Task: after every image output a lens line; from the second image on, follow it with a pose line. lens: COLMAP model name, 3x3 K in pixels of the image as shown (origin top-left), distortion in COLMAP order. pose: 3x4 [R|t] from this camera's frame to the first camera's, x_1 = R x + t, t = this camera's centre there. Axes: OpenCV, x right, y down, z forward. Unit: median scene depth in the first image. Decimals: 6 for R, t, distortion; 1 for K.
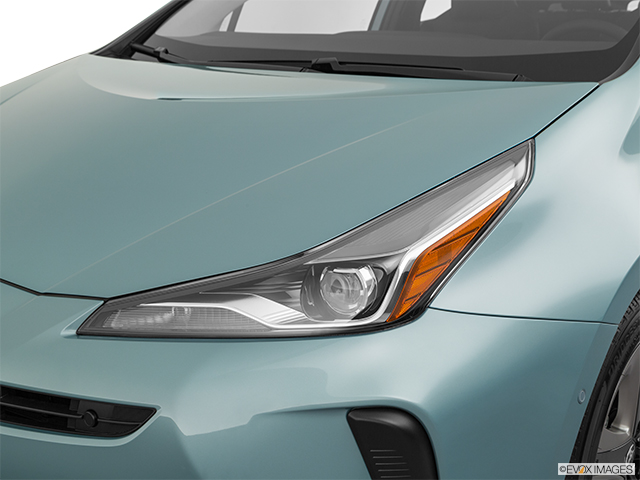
lens RADIAL K [[906.8, 0, 320.0], [0, 906.8, 240.0], [0, 0, 1]] dist [0.005314, 0.001976]
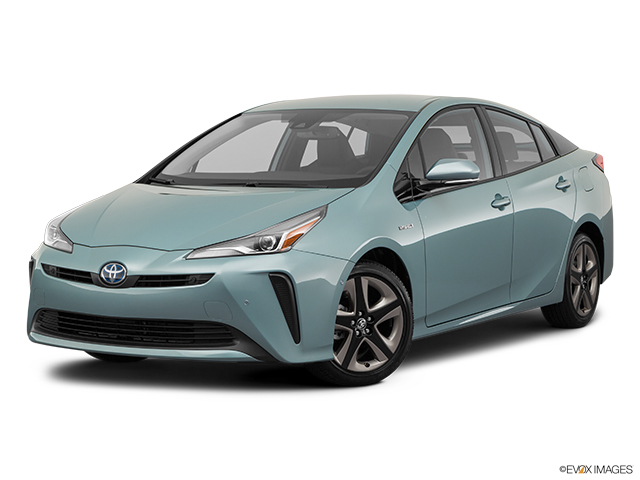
lens RADIAL K [[1358.1, 0, 320.0], [0, 1358.1, 240.0], [0, 0, 1]] dist [0.000626, -0.112247]
pose [[0.995185, -0.004536, 0.097910, -0.143342], [0.022245, 0.983315, -0.180544, 0.508886], [-0.095458, 0.181853, 0.978681, -2.109194]]
